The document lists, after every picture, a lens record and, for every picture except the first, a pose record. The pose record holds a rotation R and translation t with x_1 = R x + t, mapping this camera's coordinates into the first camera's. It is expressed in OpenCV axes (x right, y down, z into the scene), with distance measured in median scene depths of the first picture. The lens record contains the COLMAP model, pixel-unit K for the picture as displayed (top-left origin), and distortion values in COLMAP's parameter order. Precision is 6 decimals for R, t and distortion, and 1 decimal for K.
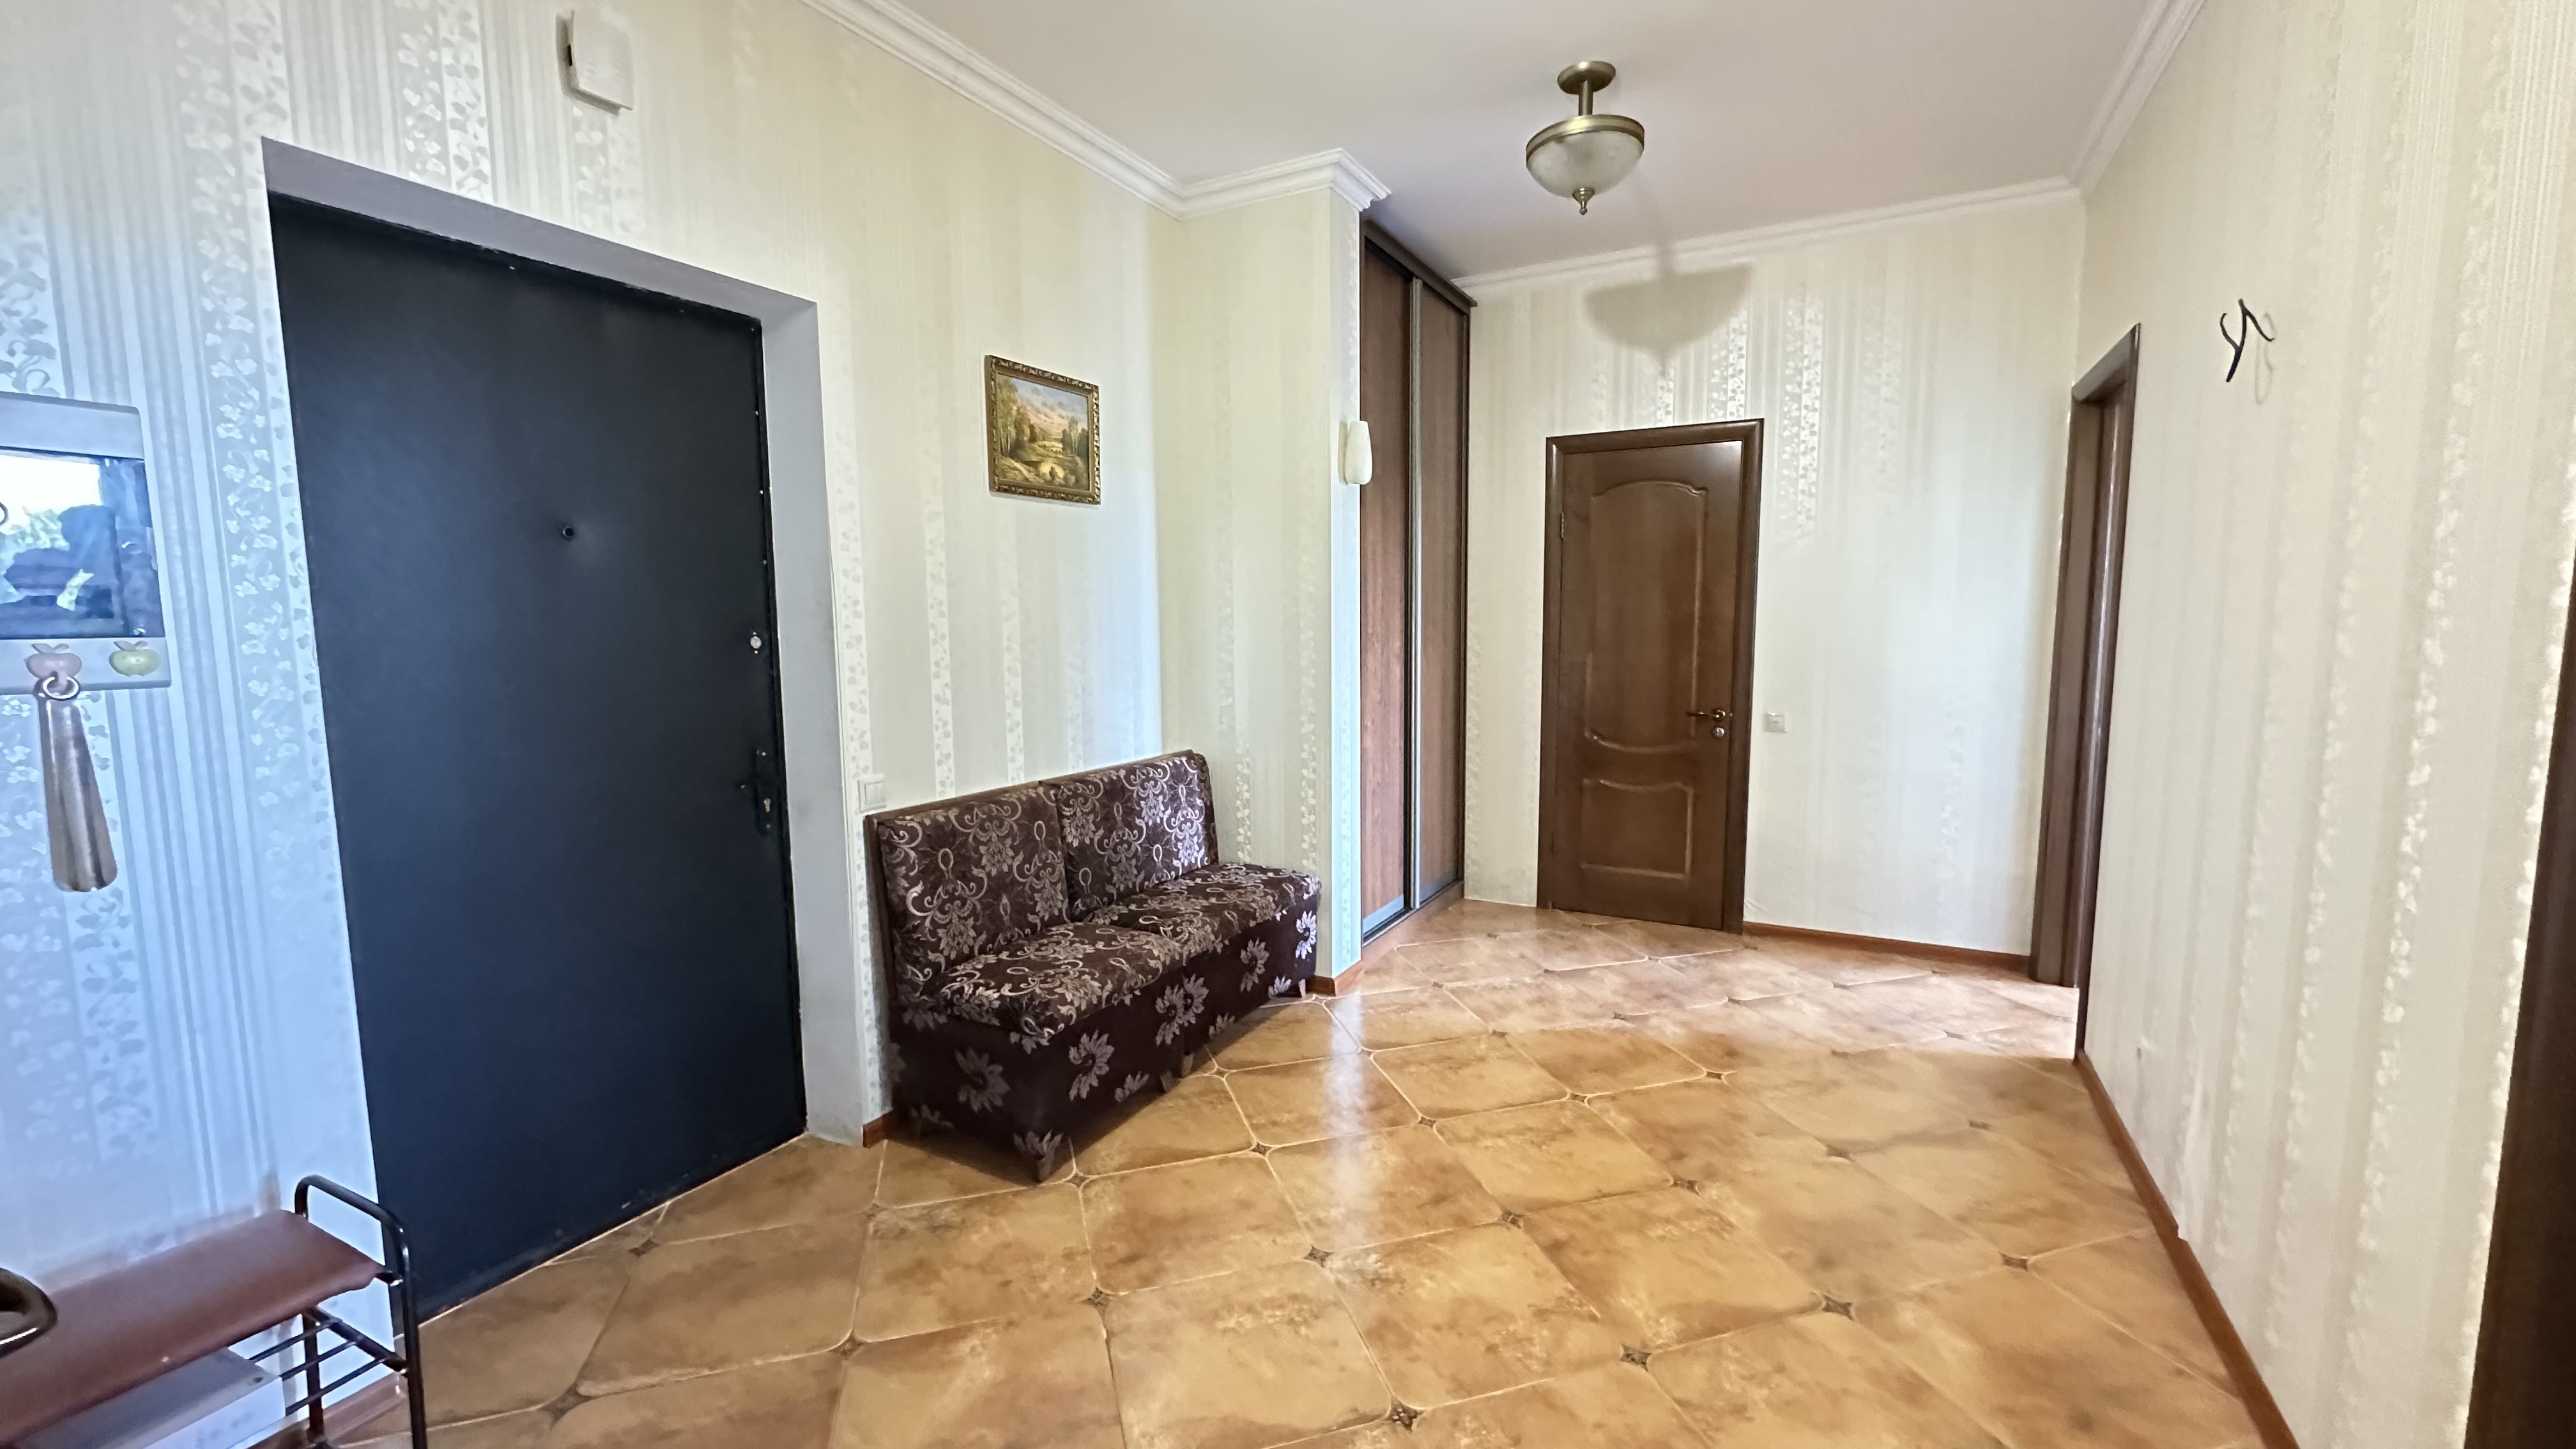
lens RADIAL K [[1023.8, 0, 1291.5], [0, 1023.8, 722.4], [0, 0, 1]] dist [-0.002158, 0.000512]
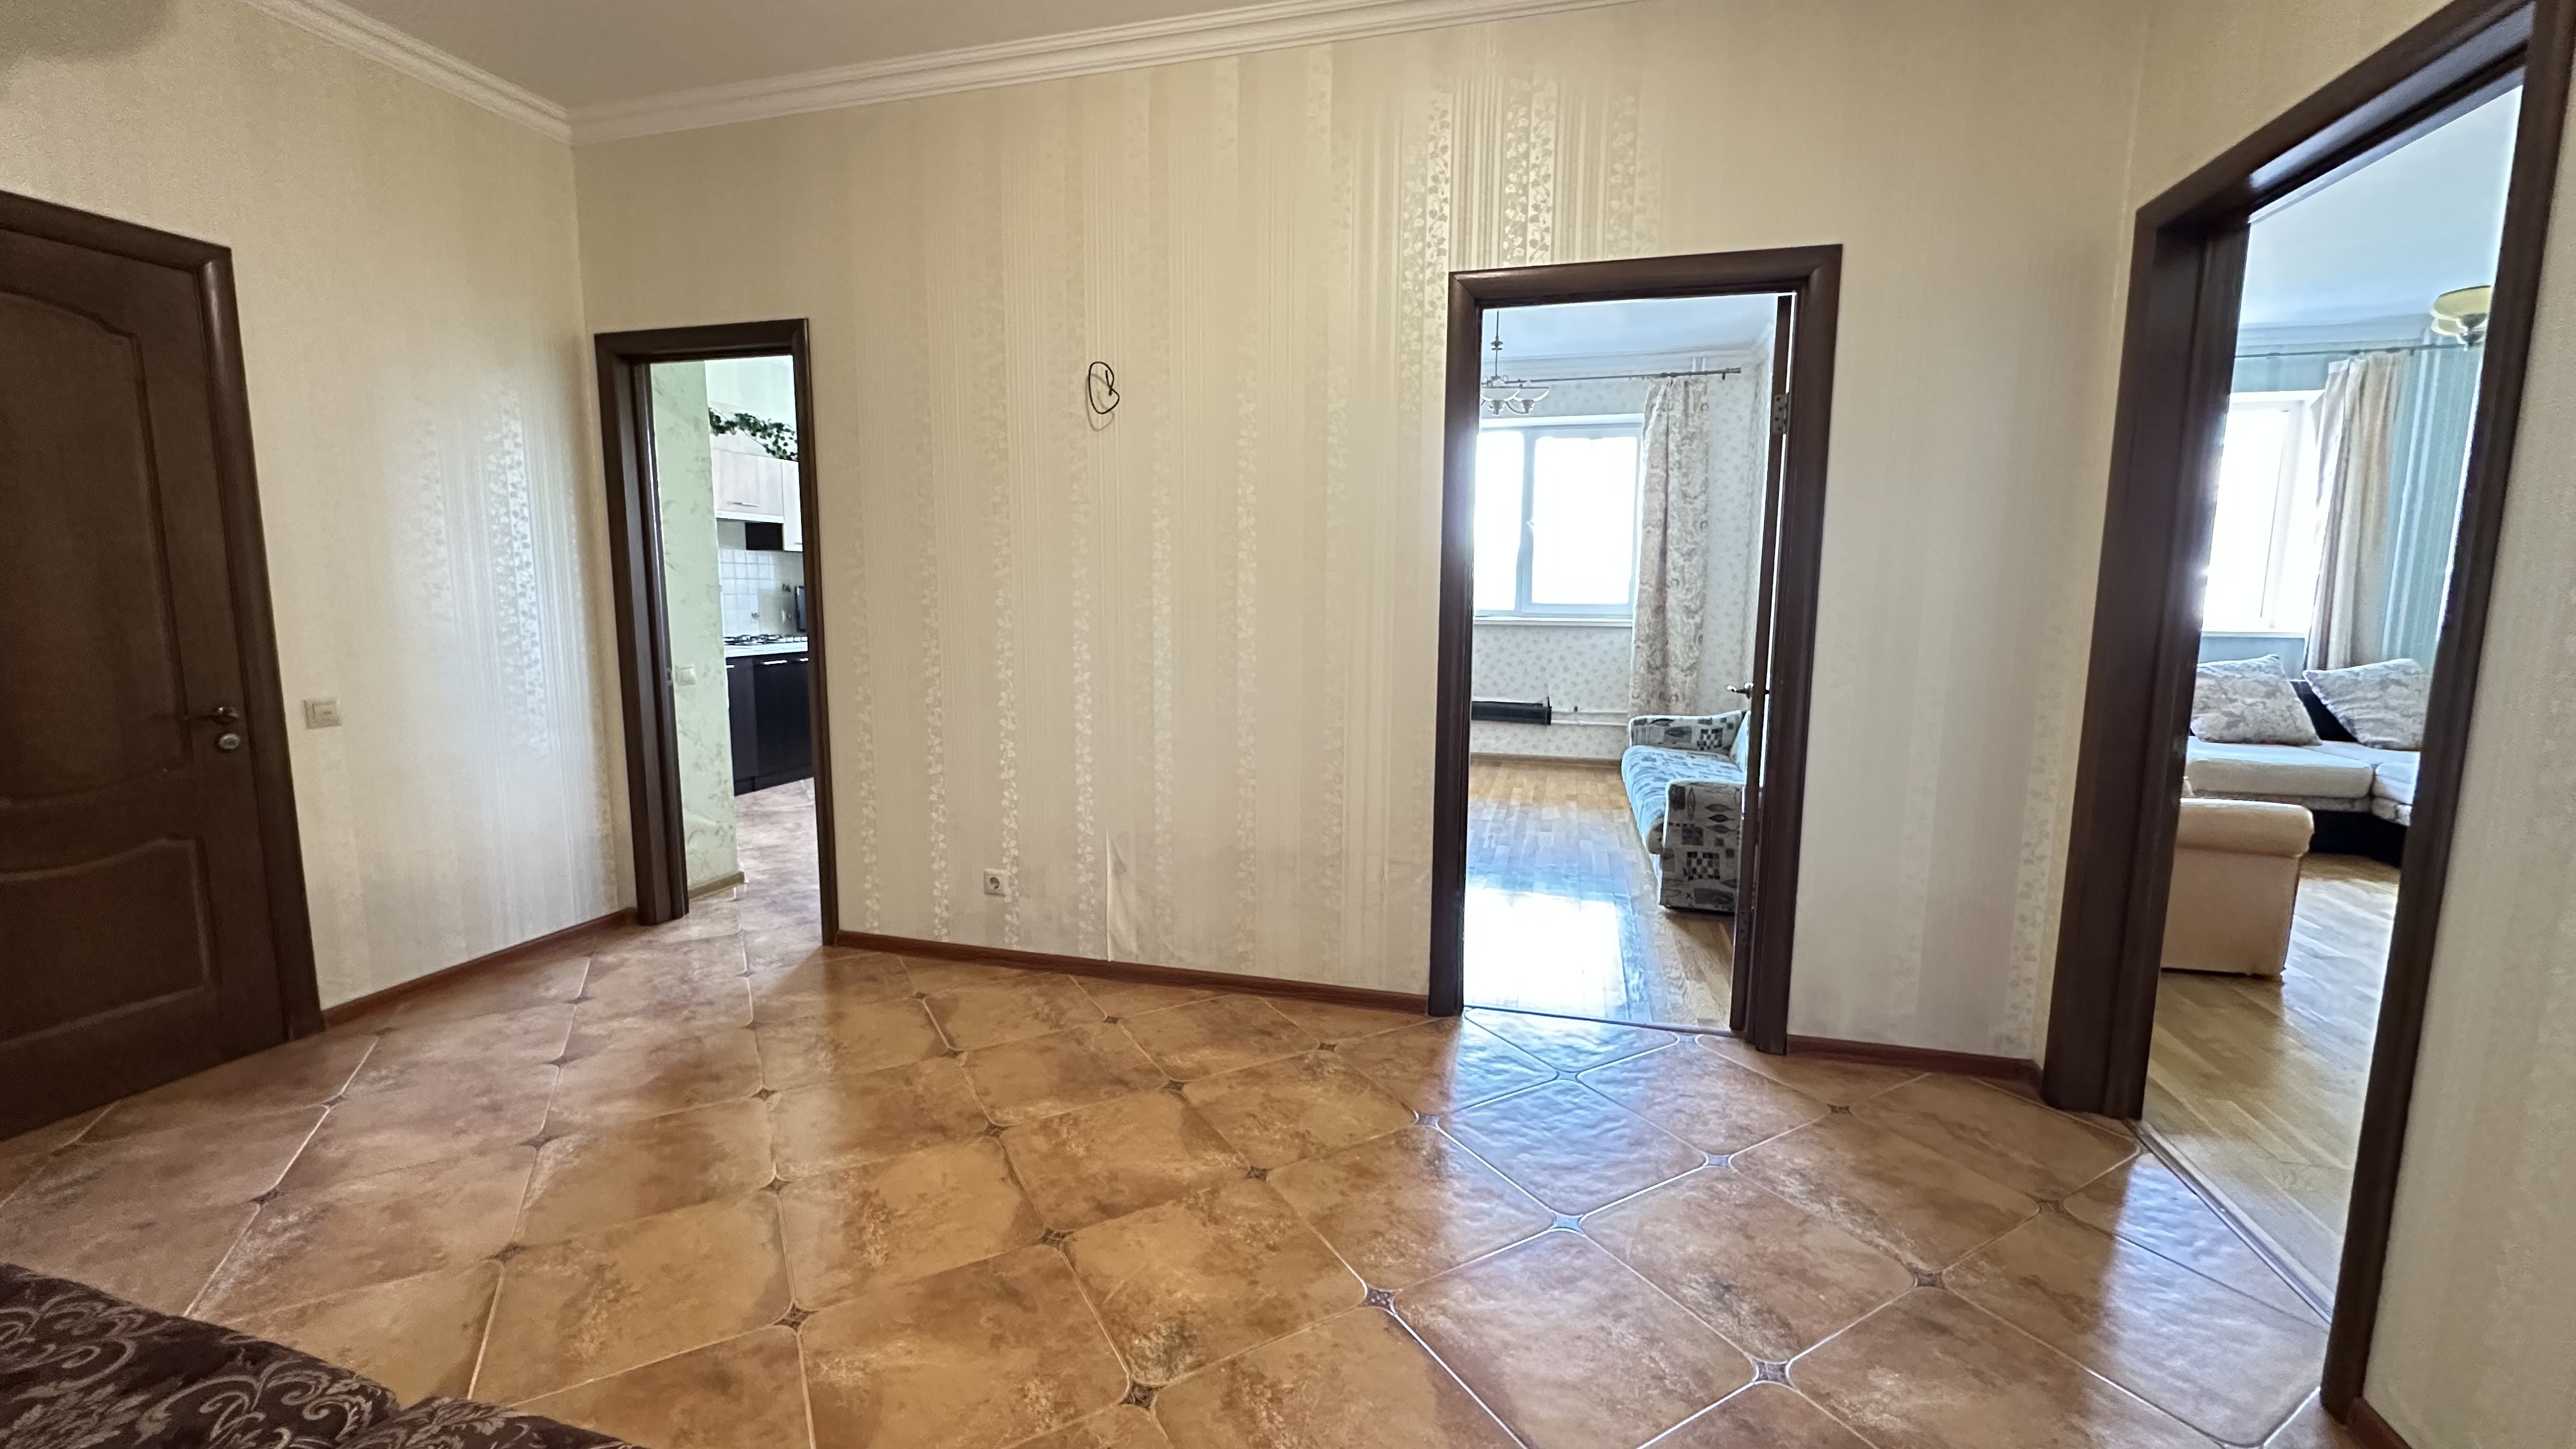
lens RADIAL K [[1041.4, 0, 1285.3], [0, 1041.4, 715.4], [0, 0, 1]] dist [0.003337, 0.000298]
pose [[-0.223631, -0.115333, 0.967826, -0.441774], [0.096733, 0.985446, 0.139784, -0.041174], [-0.969862, 0.124881, -0.209220, 0.650637]]
